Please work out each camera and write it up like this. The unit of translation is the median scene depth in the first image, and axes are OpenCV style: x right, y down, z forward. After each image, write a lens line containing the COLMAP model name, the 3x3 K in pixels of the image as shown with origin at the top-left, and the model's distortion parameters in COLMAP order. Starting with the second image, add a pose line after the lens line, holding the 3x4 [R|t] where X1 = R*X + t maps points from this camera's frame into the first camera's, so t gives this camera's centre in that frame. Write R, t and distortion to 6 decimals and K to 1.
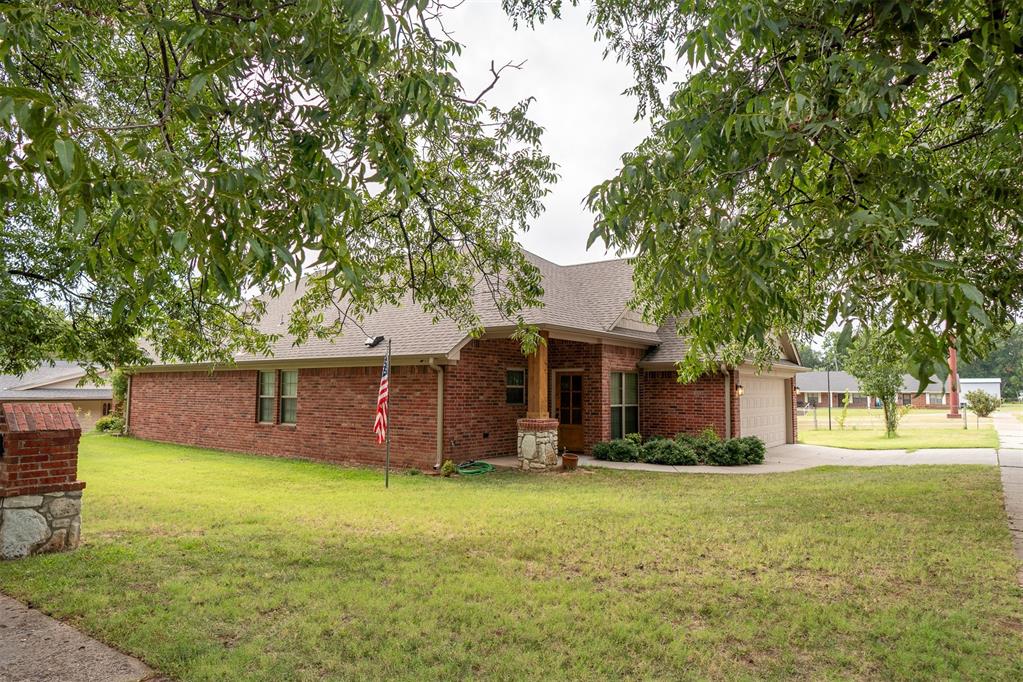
lens RADIAL K [[636.6, 0, 509.6], [0, 636.6, 342.2], [0, 0, 1]] dist [-0.004357, -0.009582]
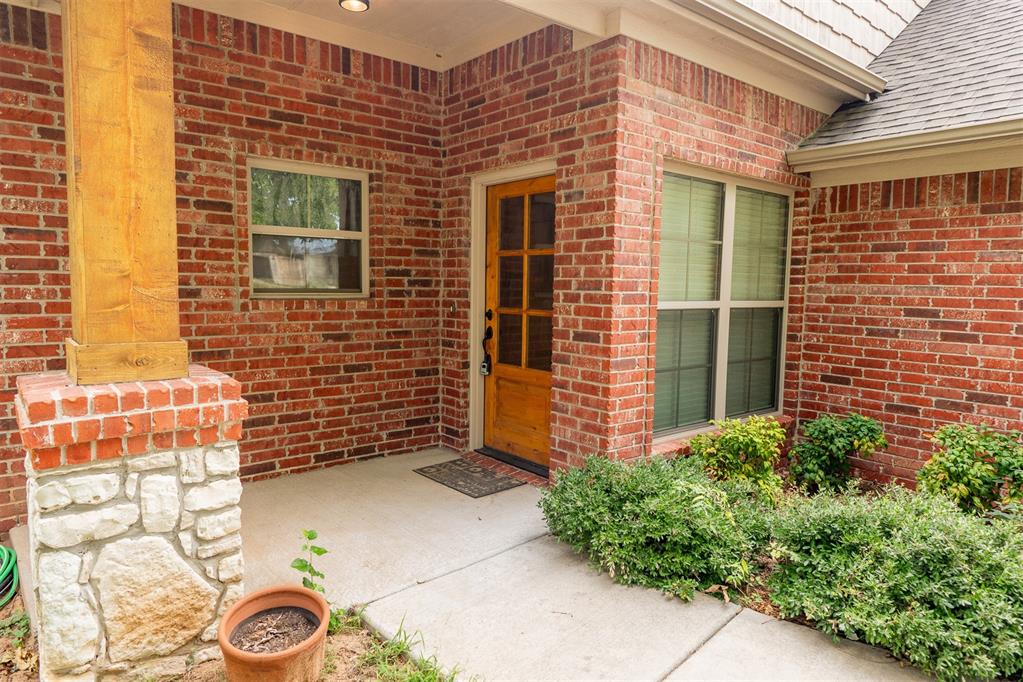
lens RADIAL K [[636.6, 0, 515.1], [0, 636.6, 341.0], [0, 0, 1]] dist [-0.004357, -0.009582]
pose [[0.973005, 0.027101, -0.229189, 0.157670], [0.011302, 0.986294, 0.164608, 0.070115], [0.230508, -0.162755, 0.959363, 0.727330]]
